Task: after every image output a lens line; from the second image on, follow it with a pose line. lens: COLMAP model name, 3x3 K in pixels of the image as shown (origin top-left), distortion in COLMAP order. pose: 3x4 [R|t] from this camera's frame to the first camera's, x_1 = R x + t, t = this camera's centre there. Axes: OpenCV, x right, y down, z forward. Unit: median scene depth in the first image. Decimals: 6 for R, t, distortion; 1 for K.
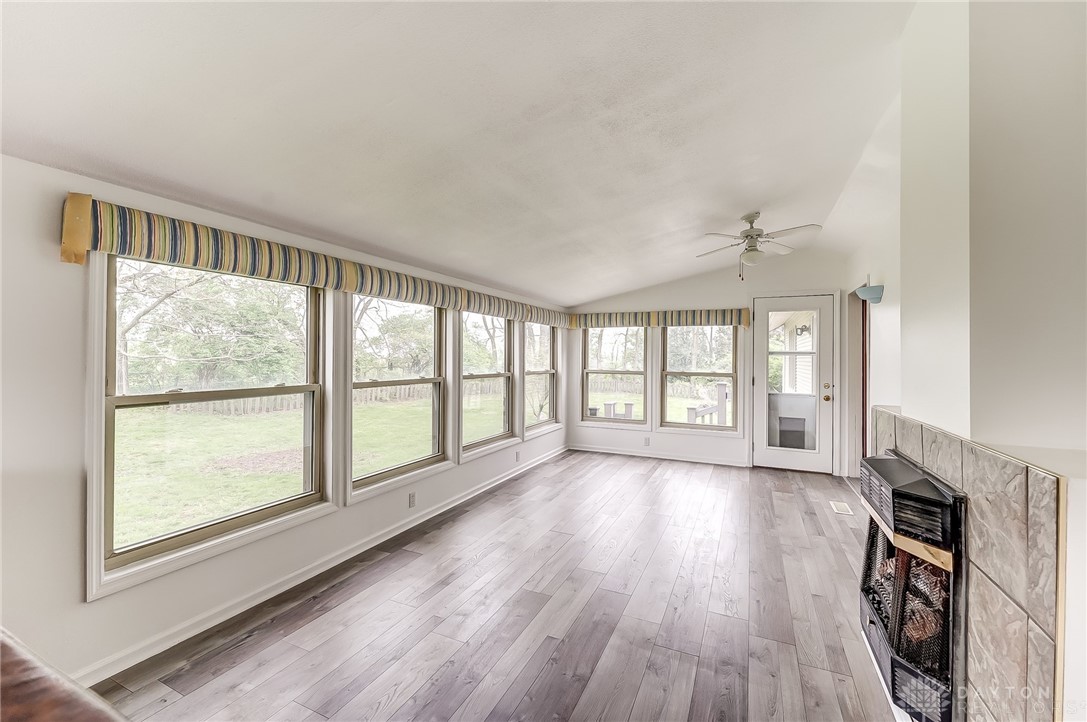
lens RADIAL K [[468.2, 0, 543.5], [0, 468.2, 361.0], [0, 0, 1]] dist [0.001372, 0.000232]
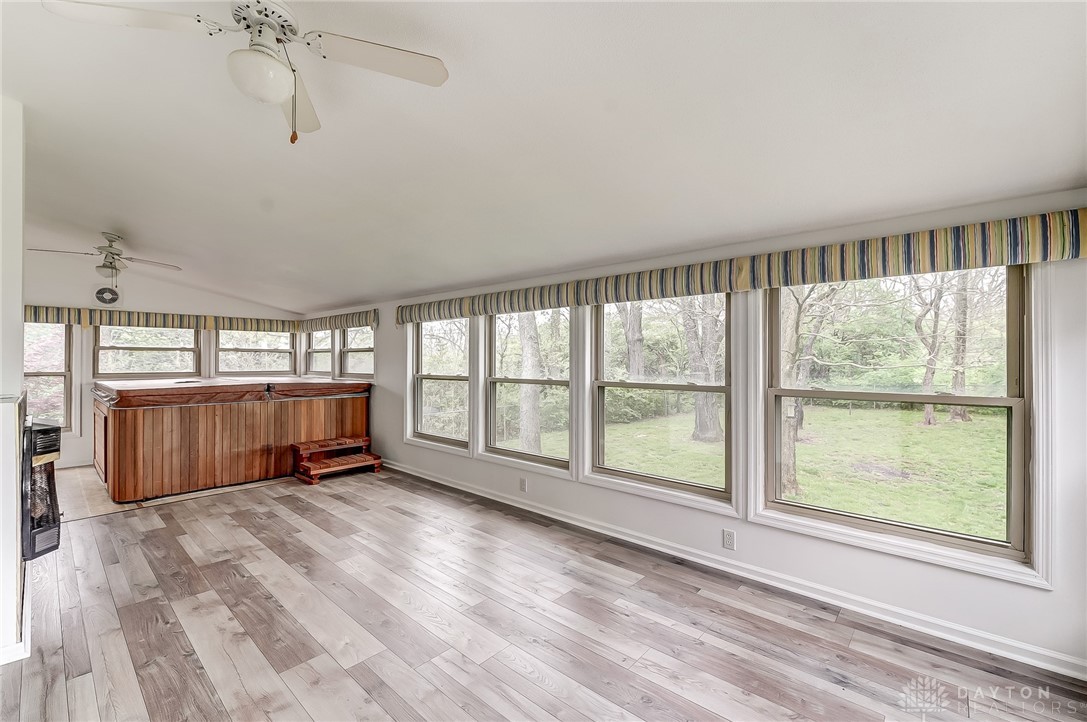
lens RADIAL K [[468.2, 0, 543.5], [0, 468.2, 361.0], [0, 0, 1]] dist [0.001372, 0.000232]
pose [[-0.274215, 0.001428, -0.961667, 0.795704], [-0.040150, 0.999110, 0.012932, -0.013487], [0.960830, 0.042157, -0.273914, 1.370590]]
